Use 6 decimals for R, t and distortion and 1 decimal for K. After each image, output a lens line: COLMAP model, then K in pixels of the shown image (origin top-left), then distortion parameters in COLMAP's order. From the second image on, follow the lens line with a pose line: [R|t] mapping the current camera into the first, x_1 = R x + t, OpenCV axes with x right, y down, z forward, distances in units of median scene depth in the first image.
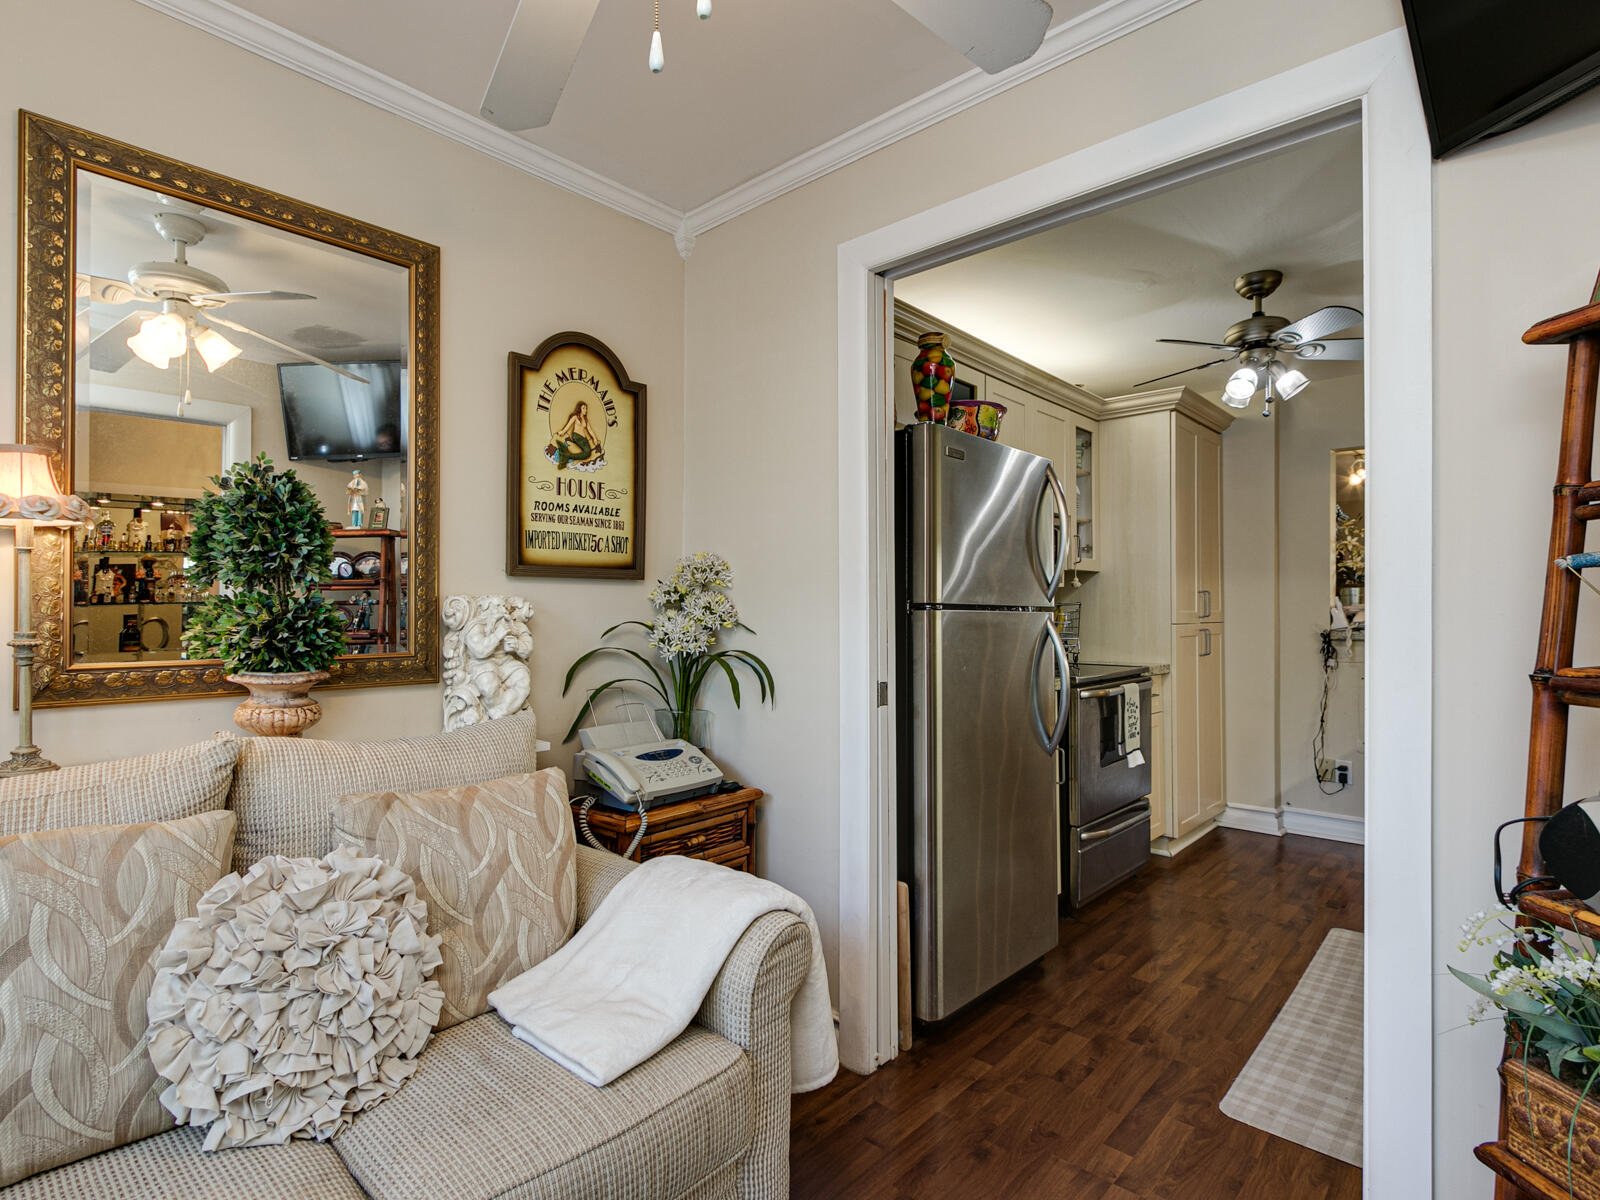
lens RADIAL K [[816.6, 0, 816.0], [0, 816.6, 602.8], [0, 0, 1]] dist [0.002596, -0.001021]
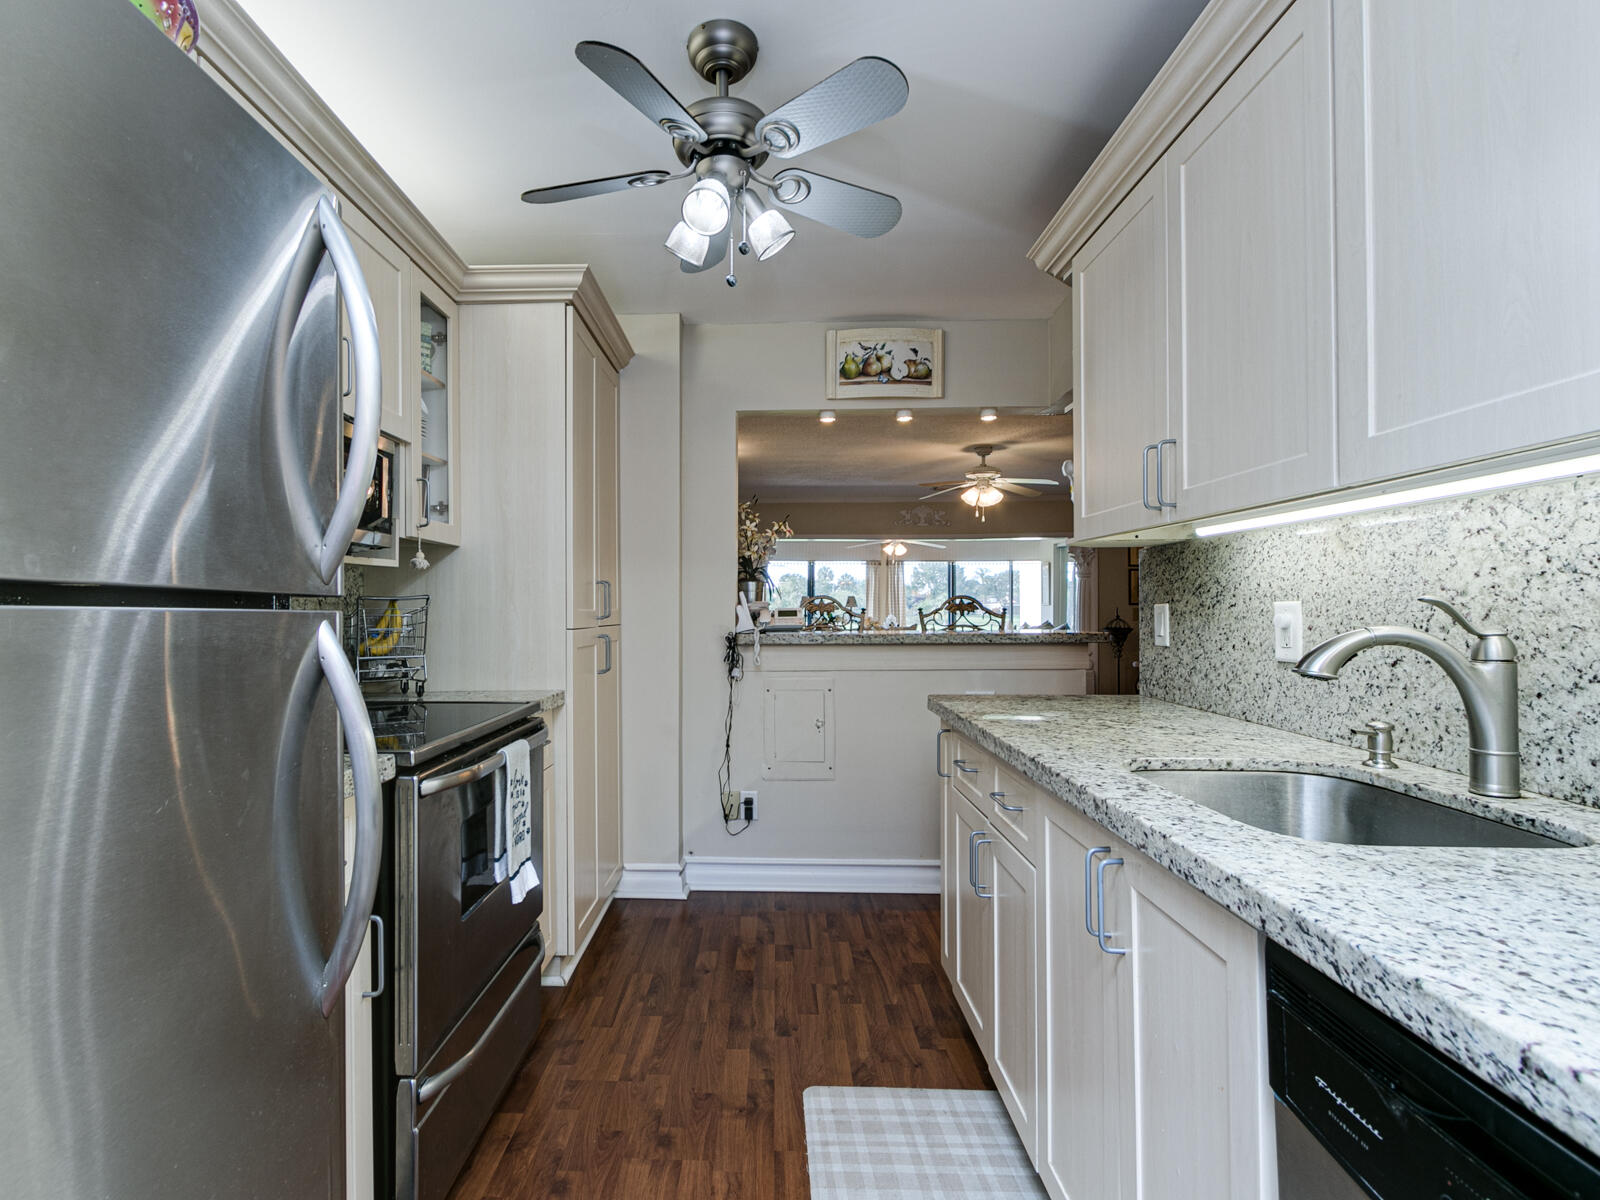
lens RADIAL K [[808.5, 0, 671.6], [0, 808.5, 602.0], [0, 0, 1]] dist [0.002703, -0.000006]
pose [[0.829751, 0.003028, 0.558126, 0.141917], [-0.001778, 0.999995, -0.002782, 0.005689], [-0.558131, 0.001316, 0.829752, 0.411576]]
